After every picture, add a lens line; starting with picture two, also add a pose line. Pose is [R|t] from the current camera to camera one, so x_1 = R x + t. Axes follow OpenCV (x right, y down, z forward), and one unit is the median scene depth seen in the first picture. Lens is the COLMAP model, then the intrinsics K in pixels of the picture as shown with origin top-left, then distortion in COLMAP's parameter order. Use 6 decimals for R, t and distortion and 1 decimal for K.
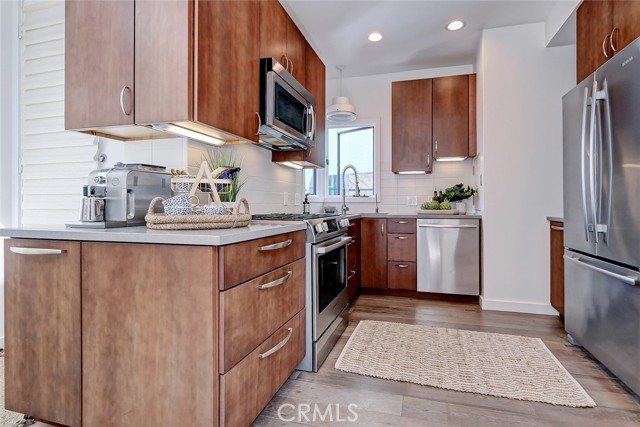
lens RADIAL K [[296.8, 0, 341.6], [0, 296.8, 204.0], [0, 0, 1]] dist [0.000522, -0.002275]
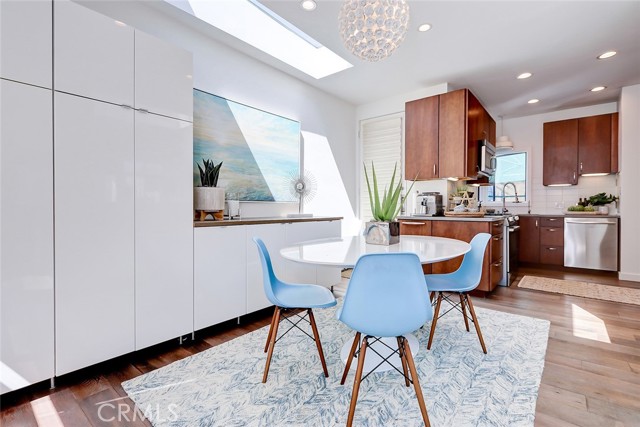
lens RADIAL K [[296.8, 0, 324.3], [0, 296.8, 209.7], [0, 0, 1]] dist [0.000522, -0.002275]
pose [[0.917207, 0.004331, -0.398388, -0.258462], [0.000383, 0.999931, 0.011753, -0.007029], [0.398411, -0.010932, 0.917142, -0.841934]]
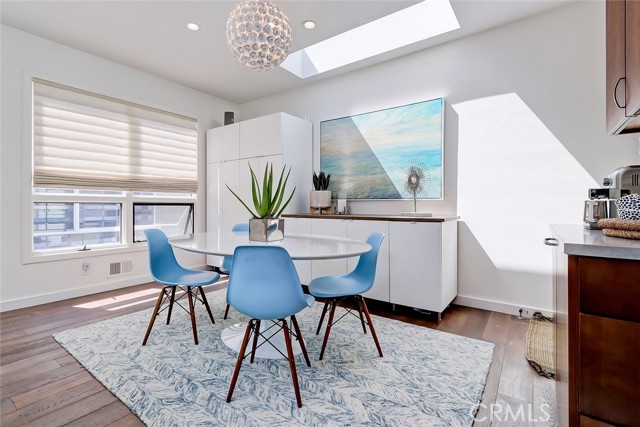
lens RADIAL K [[296.8, 0, 321.4], [0, 296.8, 206.2], [0, 0, 1]] dist [0.000522, -0.002275]
pose [[-0.338839, 0.002789, -0.940840, 0.209513], [0.002589, 0.999995, 0.002032, -0.001184], [0.940841, -0.001747, -0.338844, 0.201625]]
